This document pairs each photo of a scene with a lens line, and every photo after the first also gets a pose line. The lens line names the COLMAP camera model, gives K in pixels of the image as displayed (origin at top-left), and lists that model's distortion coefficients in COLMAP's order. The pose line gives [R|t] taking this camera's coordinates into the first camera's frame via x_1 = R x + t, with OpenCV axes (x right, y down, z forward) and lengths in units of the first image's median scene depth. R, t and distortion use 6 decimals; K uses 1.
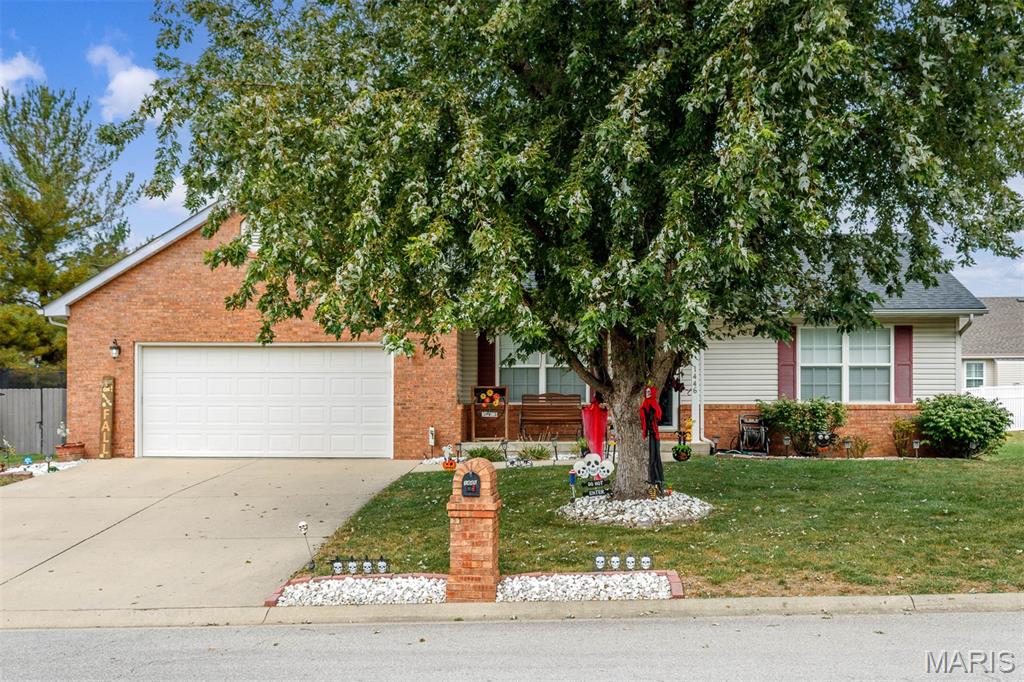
lens RADIAL K [[1171.3, 0, 513.0], [0, 1171.3, 342.7], [0, 0, 1]] dist [-0.006432, 0.000000]
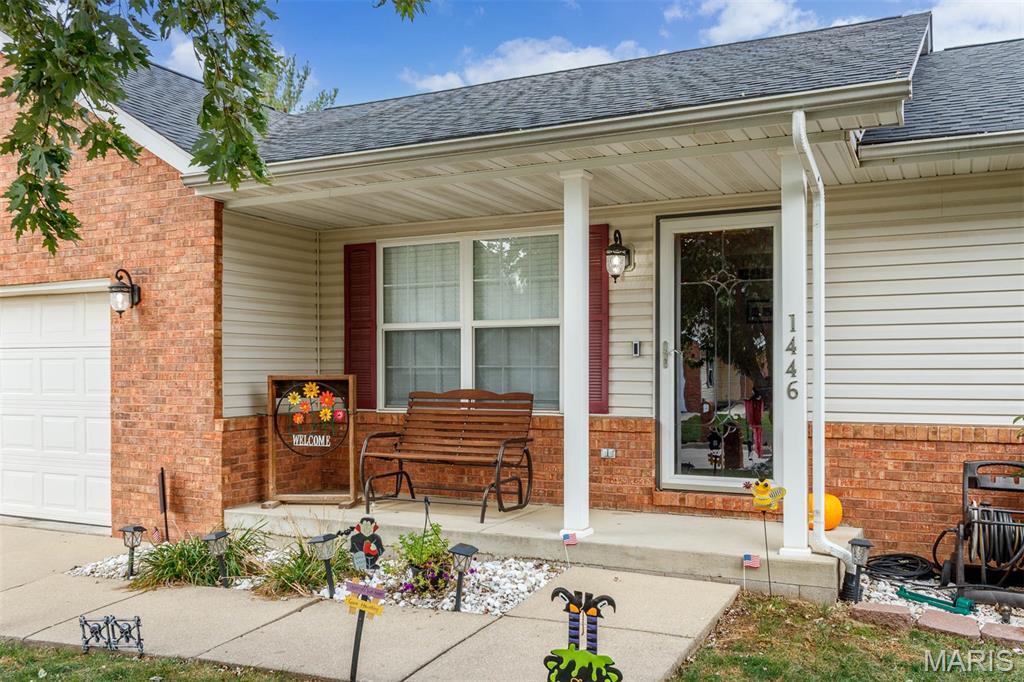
lens RADIAL K [[905.6, 0, 510.7], [0, 905.6, 348.3], [0, 0, 1]] dist [-0.007591, 0.000504]
pose [[0.922416, -0.011736, -0.386018, 0.175325], [0.026824, 0.999071, 0.033722, 0.018262], [0.385264, -0.041460, 0.921874, 0.724031]]
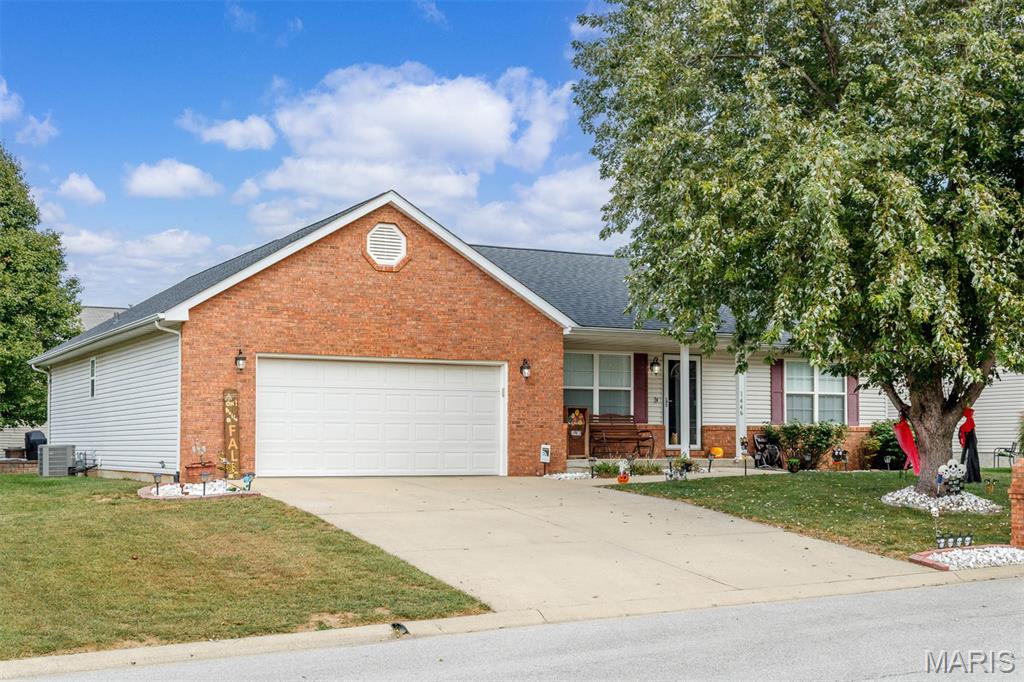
lens RADIAL K [[1382.7, 0, 511.7], [0, 1382.7, 338.8], [0, 0, 1]] dist [0.023243, 0.000000]
pose [[0.860385, 0.040311, 0.508047, -0.707506], [-0.031405, 0.999166, -0.026095, 0.010515], [-0.508676, 0.006496, 0.860934, -0.045754]]
